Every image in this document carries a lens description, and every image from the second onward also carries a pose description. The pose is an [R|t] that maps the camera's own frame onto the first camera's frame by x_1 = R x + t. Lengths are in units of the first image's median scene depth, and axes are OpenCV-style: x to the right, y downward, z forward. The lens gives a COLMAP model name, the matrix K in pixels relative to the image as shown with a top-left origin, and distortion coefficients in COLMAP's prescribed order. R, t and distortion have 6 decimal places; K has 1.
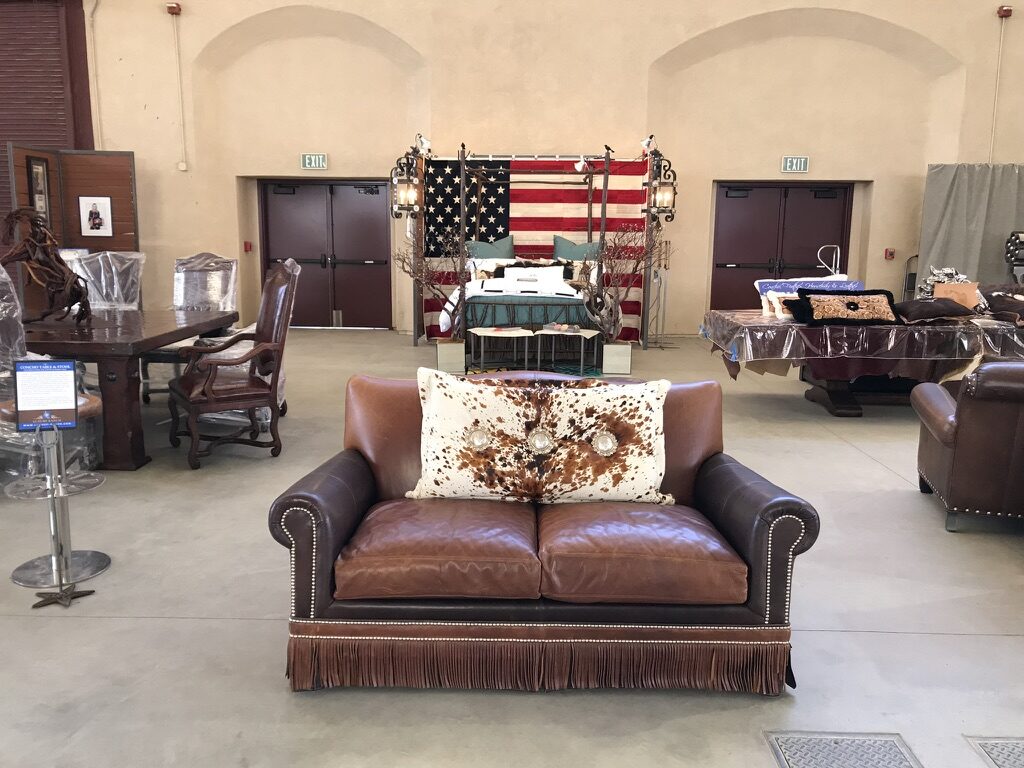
lens RADIAL K [[820.8, 0, 512.0], [0, 820.8, 384.0], [0, 0, 1]] dist [0.029548, -0.000518]
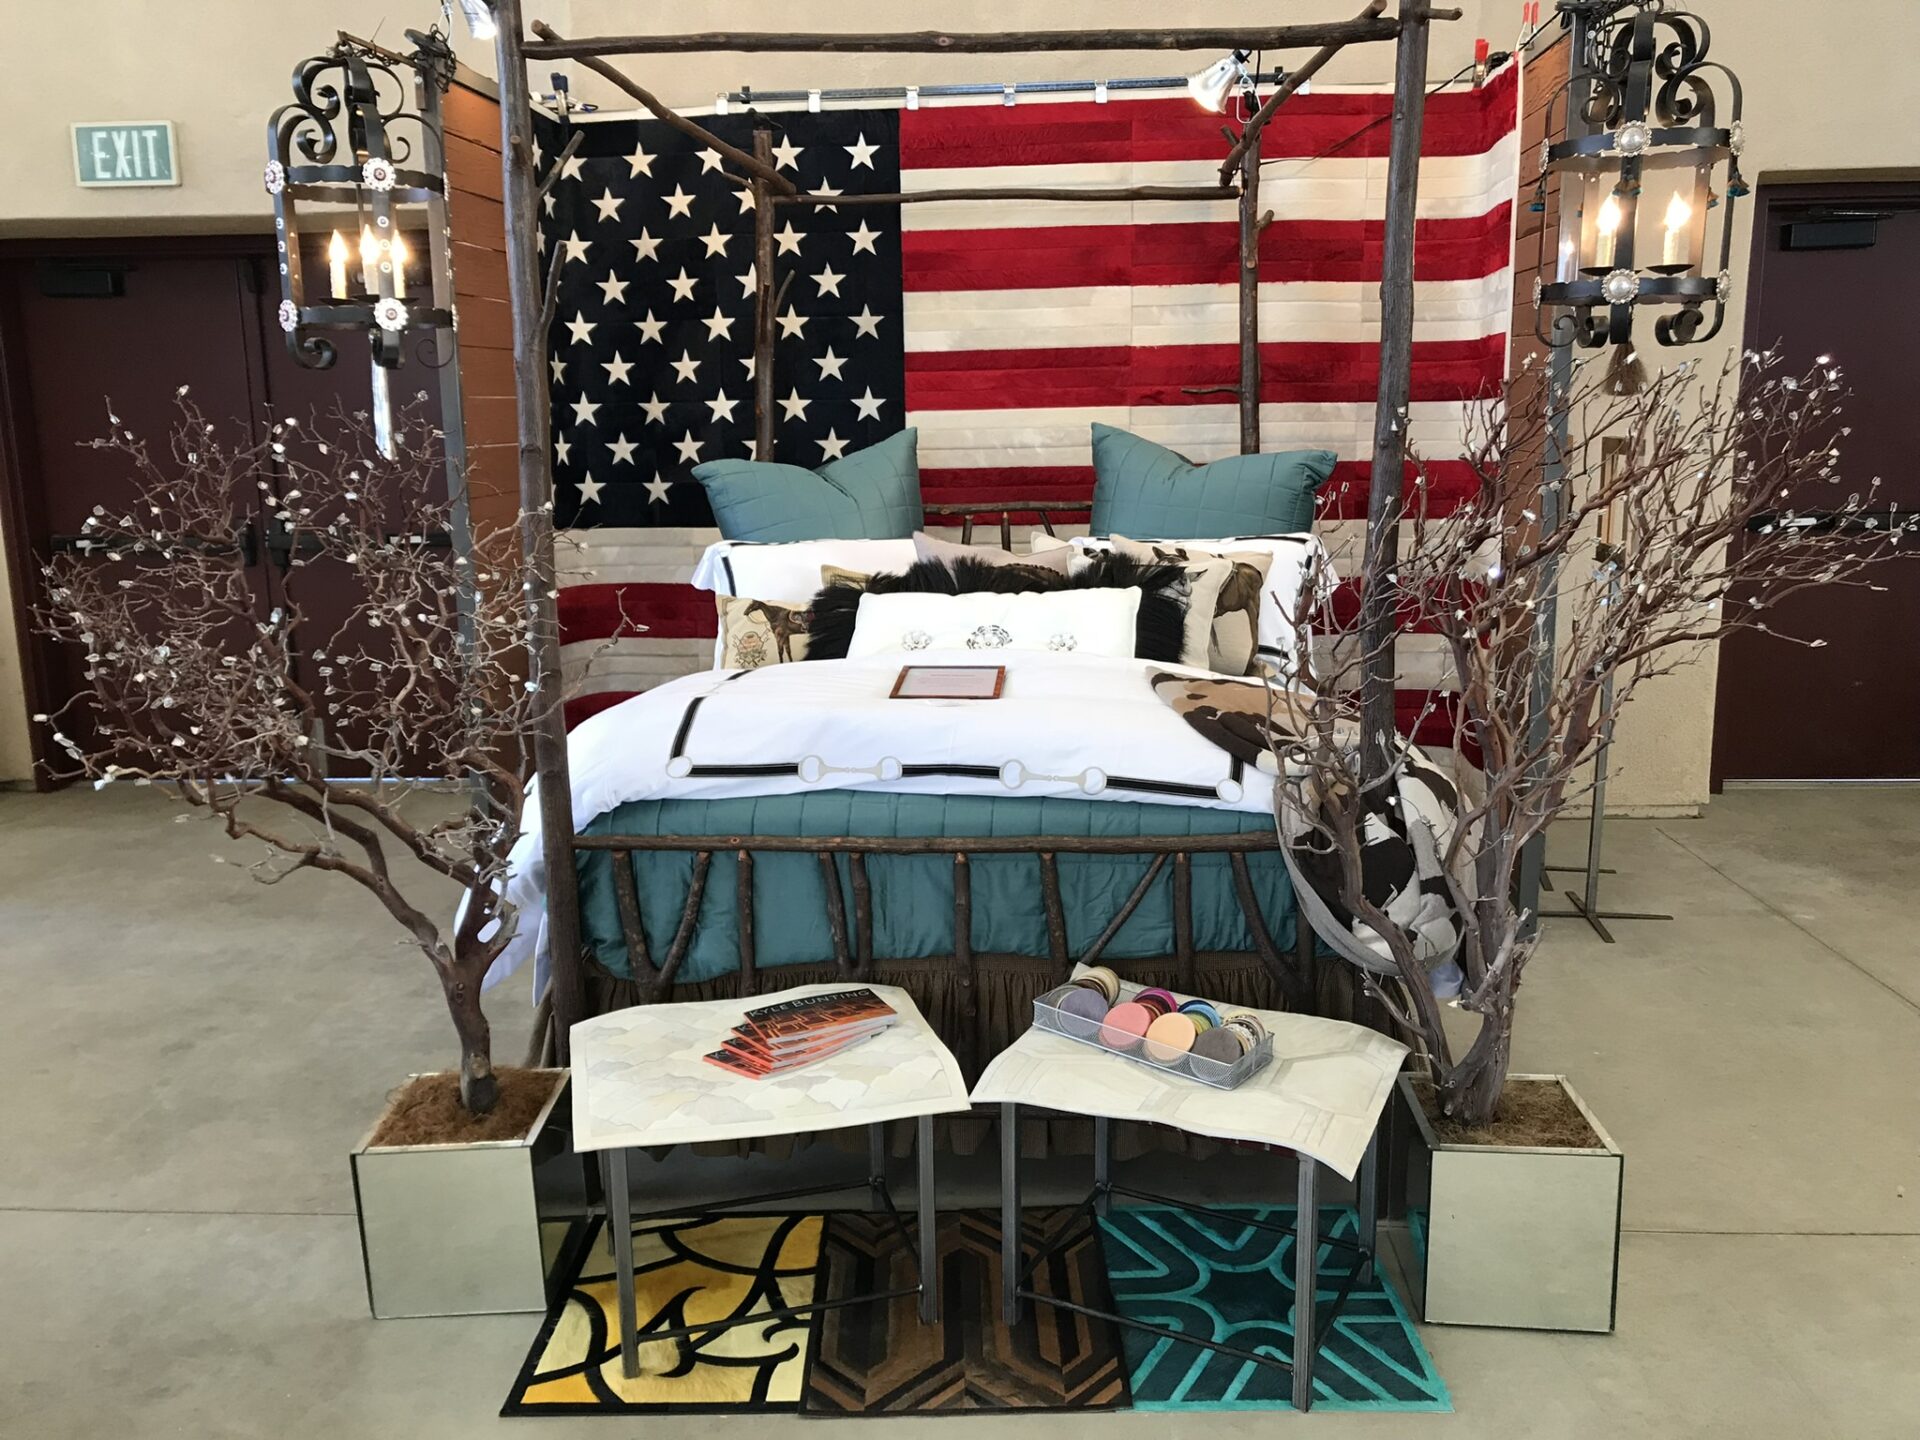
lens RADIAL K [[1586.0, 0, 960.0], [0, 1586.0, 720.0], [0, 0, 1]] dist [-0.009177, 0.001614]
pose [[0.999047, -0.019662, -0.038962, 0.029317], [0.020183, 0.999712, 0.013016, -0.104700], [0.038695, -0.013790, 0.999156, 0.552795]]
